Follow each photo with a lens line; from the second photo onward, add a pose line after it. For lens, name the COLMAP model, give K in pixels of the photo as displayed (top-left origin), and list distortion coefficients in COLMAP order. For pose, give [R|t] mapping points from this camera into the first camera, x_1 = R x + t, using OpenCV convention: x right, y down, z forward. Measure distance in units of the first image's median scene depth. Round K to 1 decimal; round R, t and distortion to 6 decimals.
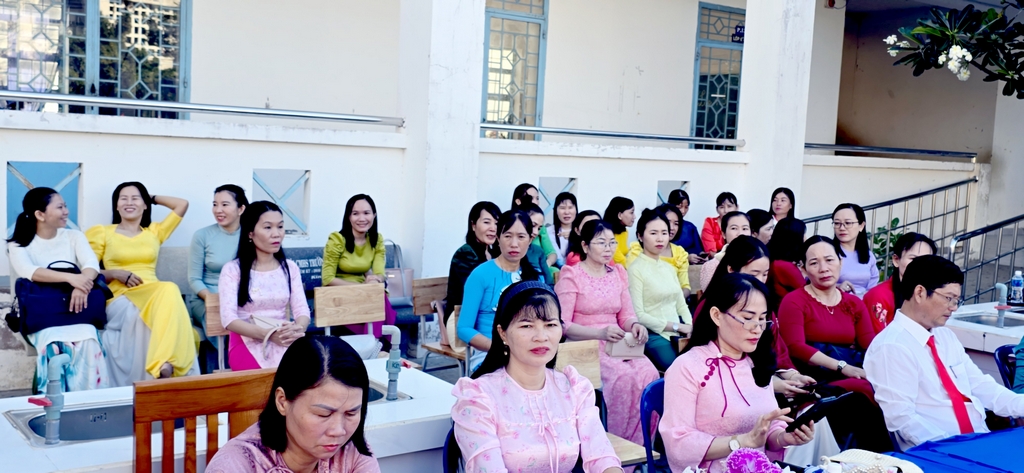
lens RADIAL K [[1046.1, 0, 539.7], [0, 1046.1, 218.3], [0, 0, 1]] dist [0.177634, -0.315679]
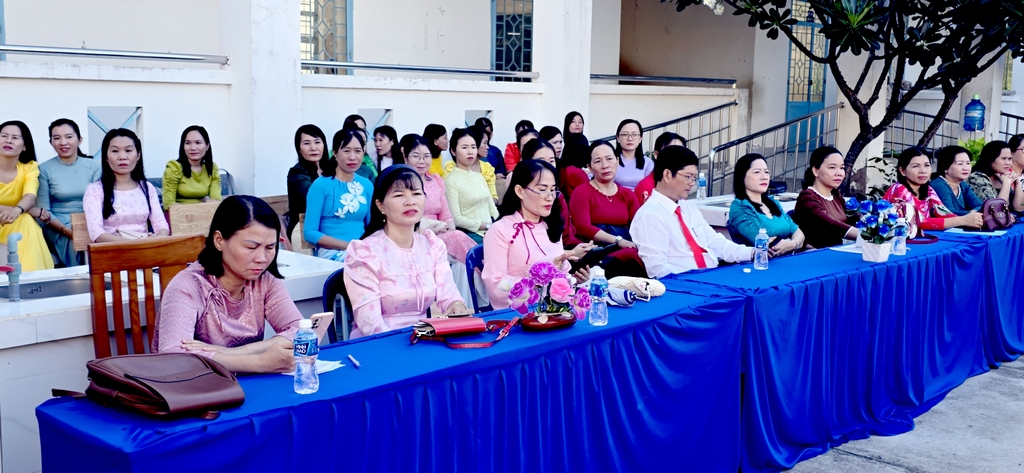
lens RADIAL K [[1046.1, 0, 539.7], [0, 1046.1, 218.3], [0, 0, 1]] dist [0.177634, -0.315679]
pose [[0.981666, -0.055087, 0.182475, -0.025943], [0.045477, 0.997370, 0.056438, 0.026926], [-0.185104, -0.047105, 0.981589, -0.157211]]
